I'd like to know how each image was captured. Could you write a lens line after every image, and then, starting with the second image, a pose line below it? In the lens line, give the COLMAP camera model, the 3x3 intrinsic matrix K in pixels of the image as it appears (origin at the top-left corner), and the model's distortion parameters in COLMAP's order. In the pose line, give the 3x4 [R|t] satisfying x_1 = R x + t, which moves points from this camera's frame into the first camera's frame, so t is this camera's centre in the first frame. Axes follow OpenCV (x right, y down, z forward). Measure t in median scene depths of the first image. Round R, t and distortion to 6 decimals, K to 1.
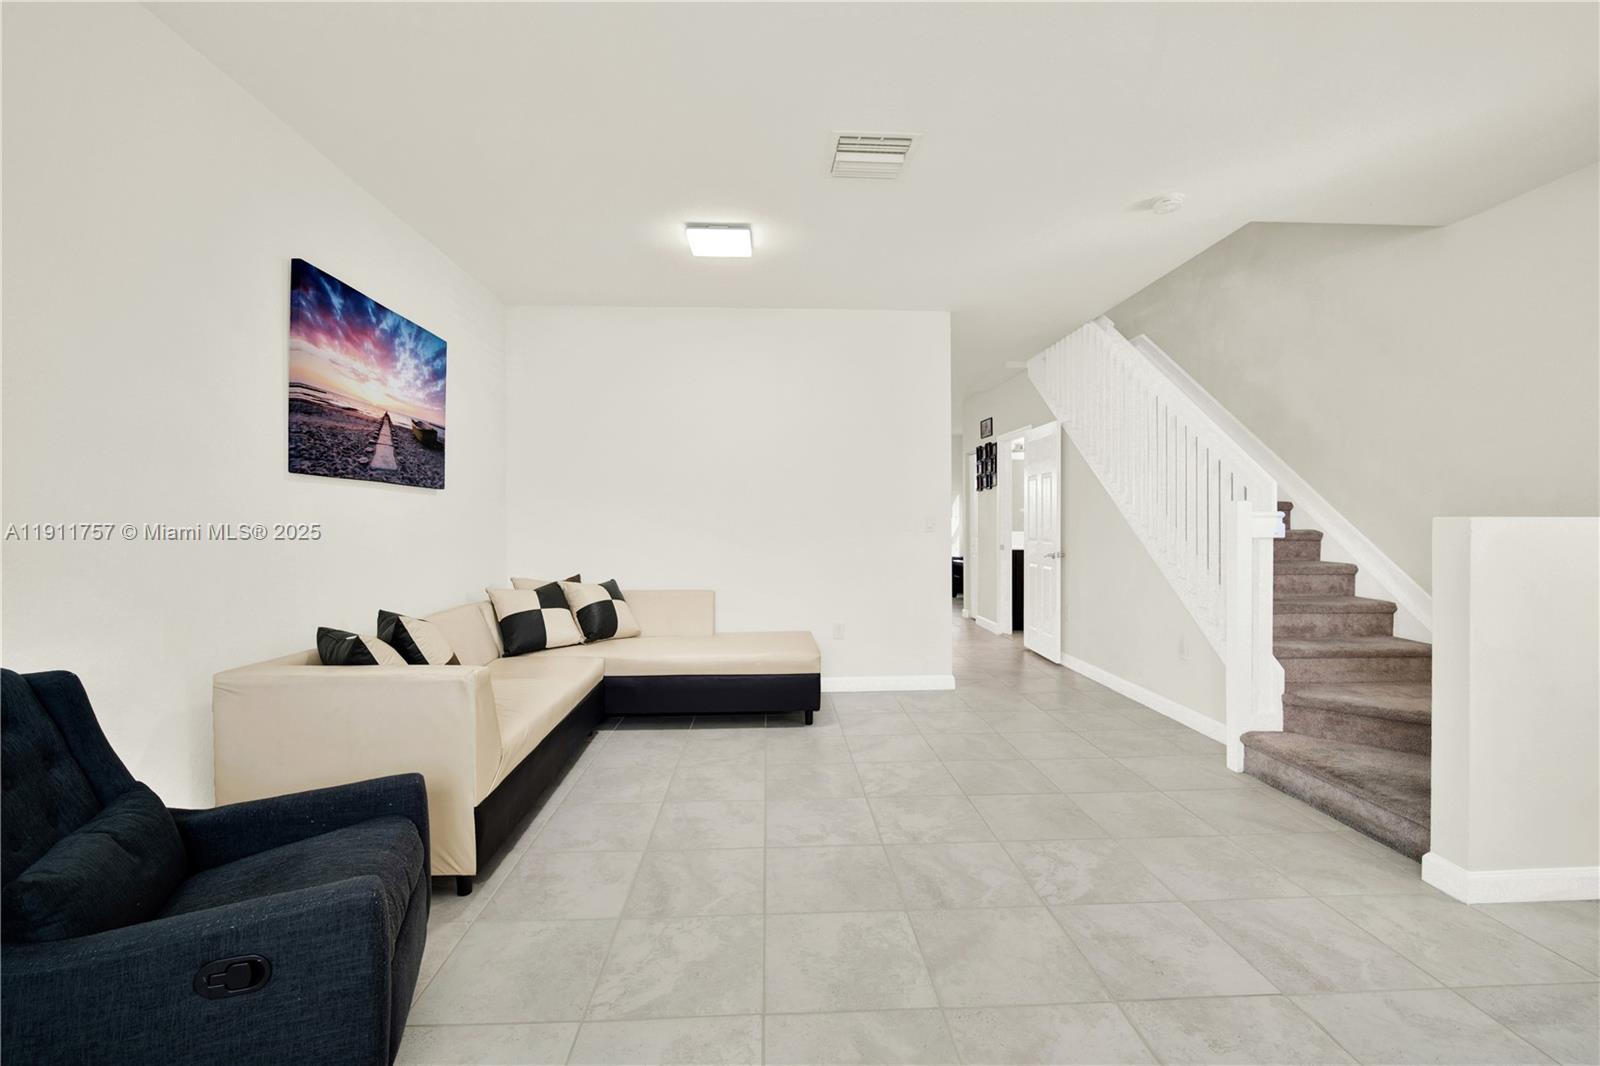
lens RADIAL K [[701.6, 0, 802.2], [0, 701.6, 529.3], [0, 0, 1]] dist [-0.010717, 0.002617]
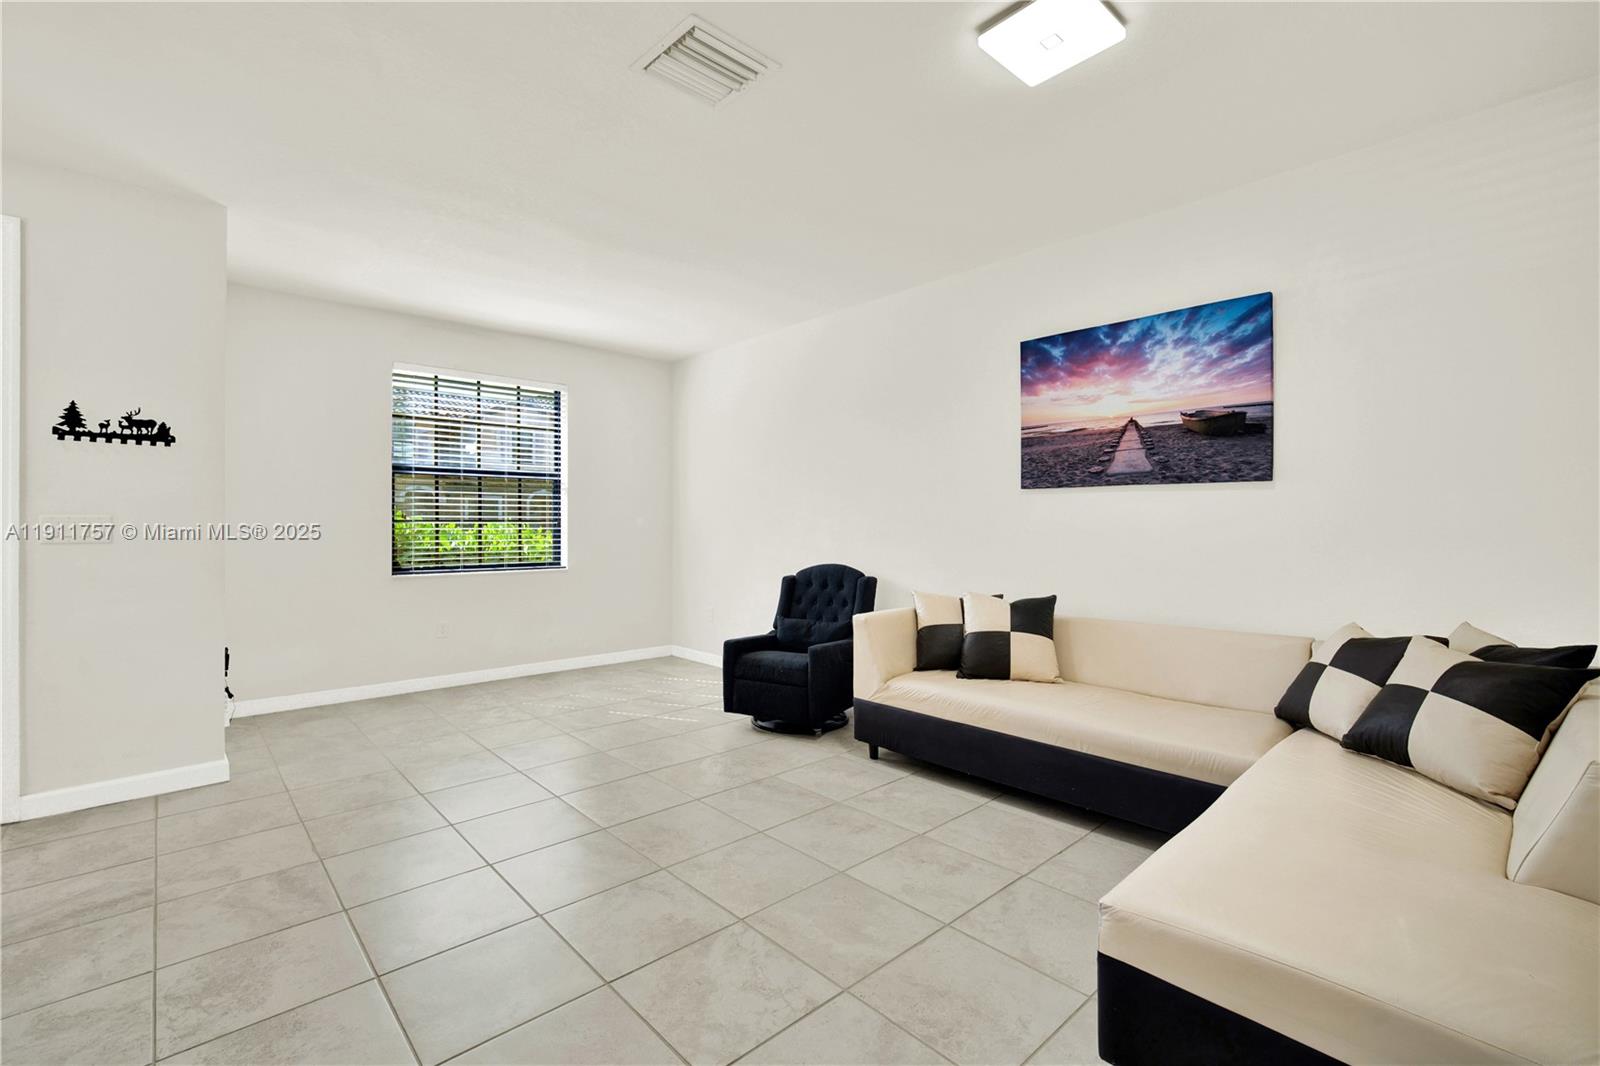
lens RADIAL K [[701.6, 0, 799.9], [0, 701.6, 524.6], [0, 0, 1]] dist [-0.010717, 0.002617]
pose [[-0.768733, 0.006131, -0.639540, 0.518913], [-0.002794, 0.999912, 0.012944, -0.021815], [0.639563, 0.011737, -0.768649, 1.662260]]
